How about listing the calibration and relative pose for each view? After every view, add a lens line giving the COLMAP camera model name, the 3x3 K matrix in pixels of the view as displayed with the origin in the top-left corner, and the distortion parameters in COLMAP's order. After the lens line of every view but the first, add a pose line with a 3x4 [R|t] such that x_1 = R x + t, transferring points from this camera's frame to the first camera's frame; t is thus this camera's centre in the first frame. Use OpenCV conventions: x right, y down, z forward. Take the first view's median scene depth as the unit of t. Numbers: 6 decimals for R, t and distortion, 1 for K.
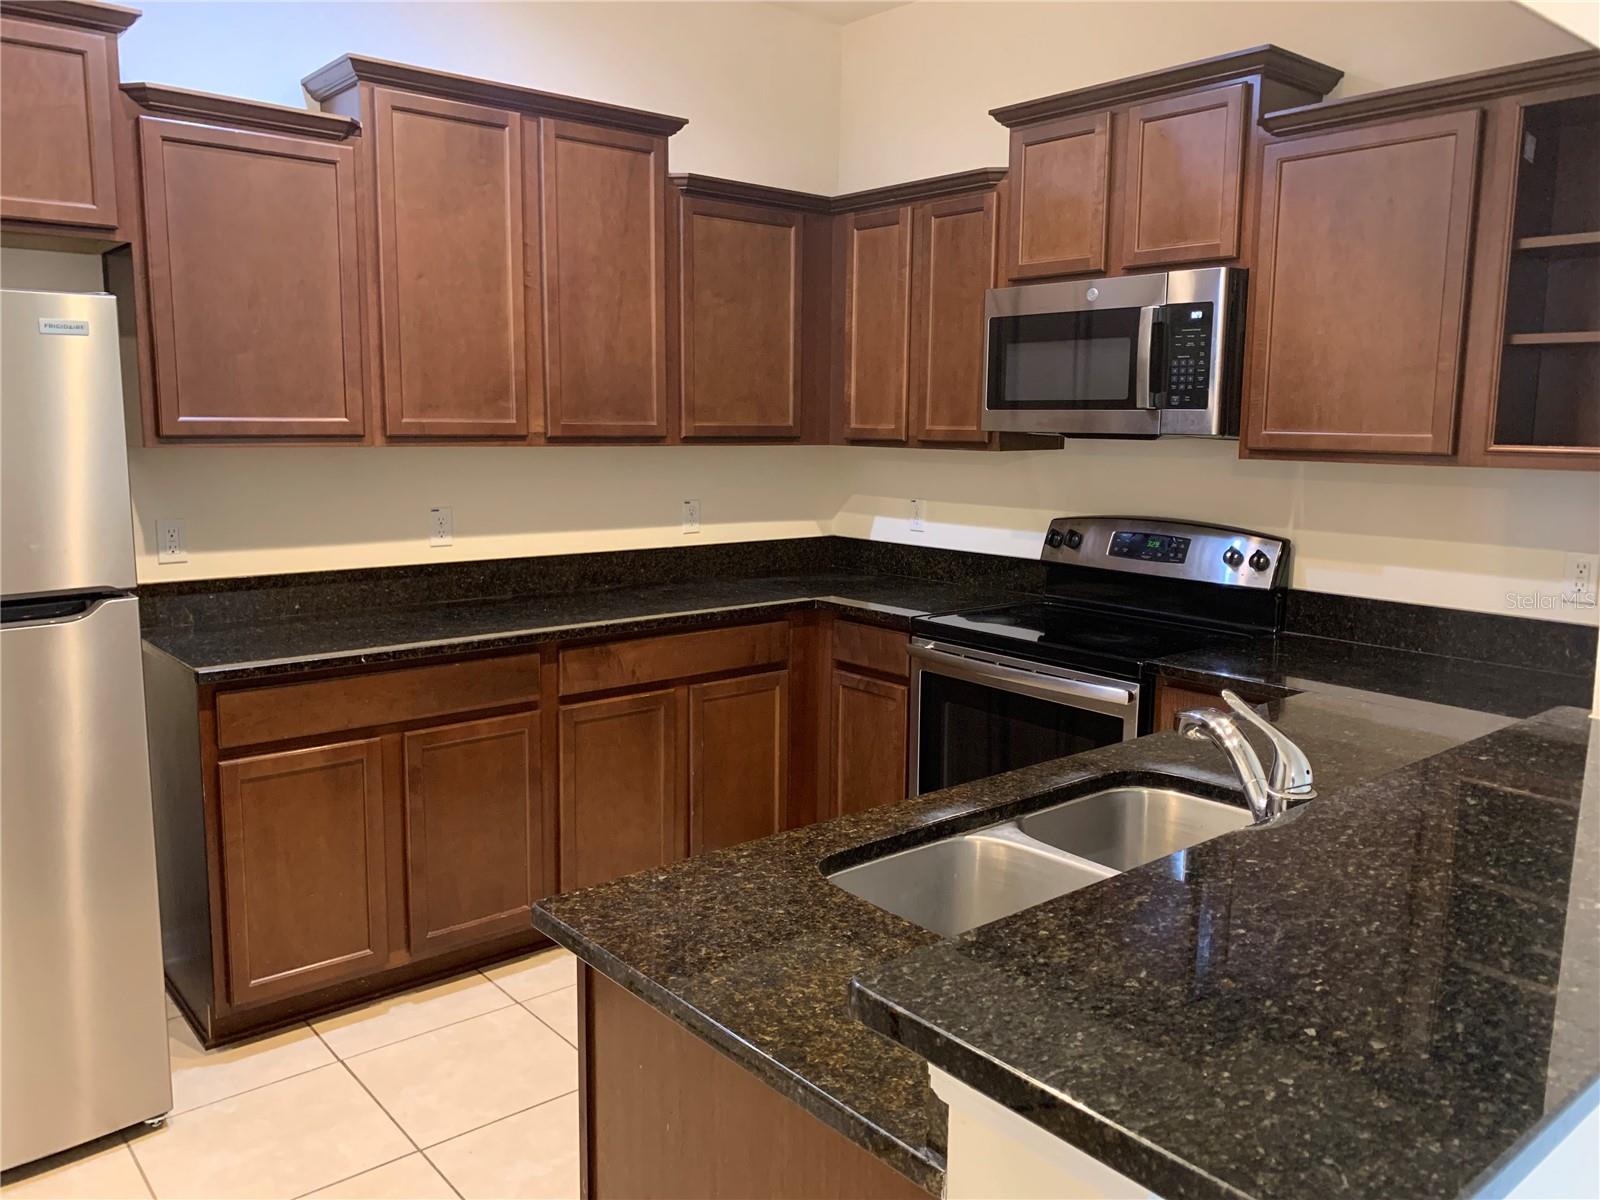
lens RADIAL K [[1236.5, 0, 800.0], [0, 1236.5, 600.0], [0, 0, 1]] dist [0.053671, -0.084679]
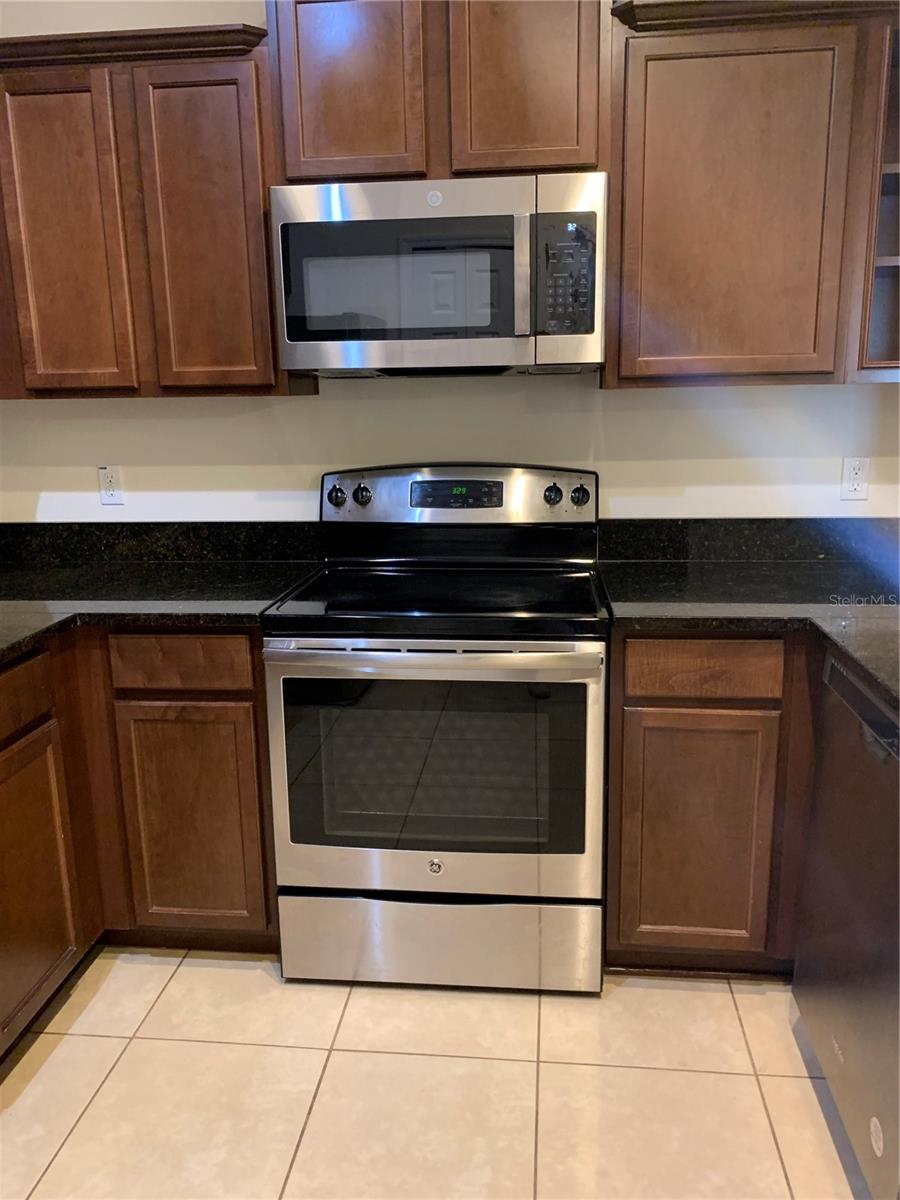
lens RADIAL K [[927.3, 0, 451.2], [0, 927.3, 592.8], [0, 0, 1]] dist [0.053671, -0.084679]
pose [[0.721864, -0.168226, 0.671277, -0.198371], [0.126090, 0.985739, 0.111440, -0.045928], [-0.680451, 0.004196, 0.732781, 0.470984]]
